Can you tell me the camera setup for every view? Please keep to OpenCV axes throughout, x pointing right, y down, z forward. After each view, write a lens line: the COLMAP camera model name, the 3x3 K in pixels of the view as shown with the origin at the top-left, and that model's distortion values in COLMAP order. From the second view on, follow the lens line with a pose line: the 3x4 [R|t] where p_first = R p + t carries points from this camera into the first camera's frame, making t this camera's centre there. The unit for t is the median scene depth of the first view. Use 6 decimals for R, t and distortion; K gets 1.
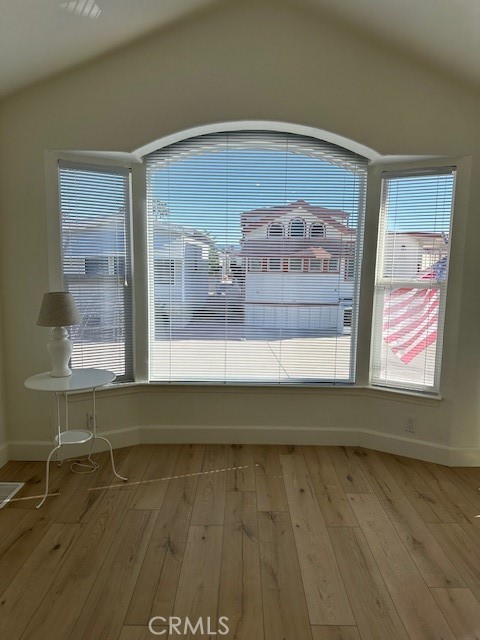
lens RADIAL K [[450.0, 0, 240.0], [0, 450.0, 315.6], [0, 0, 1]] dist [0.085829, -0.097488]
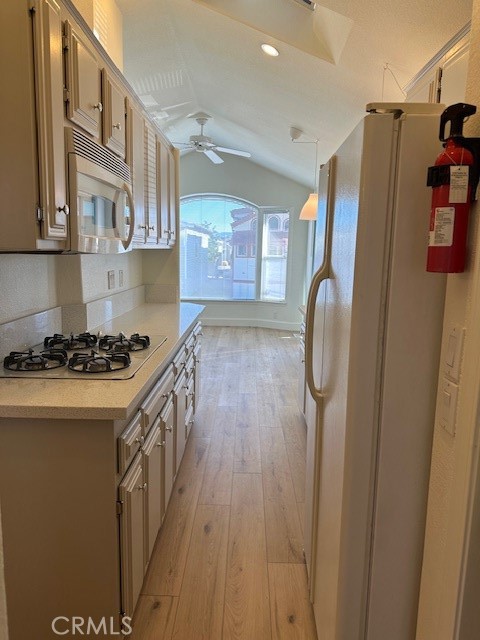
lens RADIAL K [[450.0, 0, 240.0], [0, 450.0, 315.6], [0, 0, 1]] dist [0.085829, -0.097488]
pose [[0.999943, 0.006260, -0.008596, 0.197342], [-0.006040, 0.999661, 0.025321, 0.172123], [0.008752, -0.025268, 0.999642, -1.340979]]
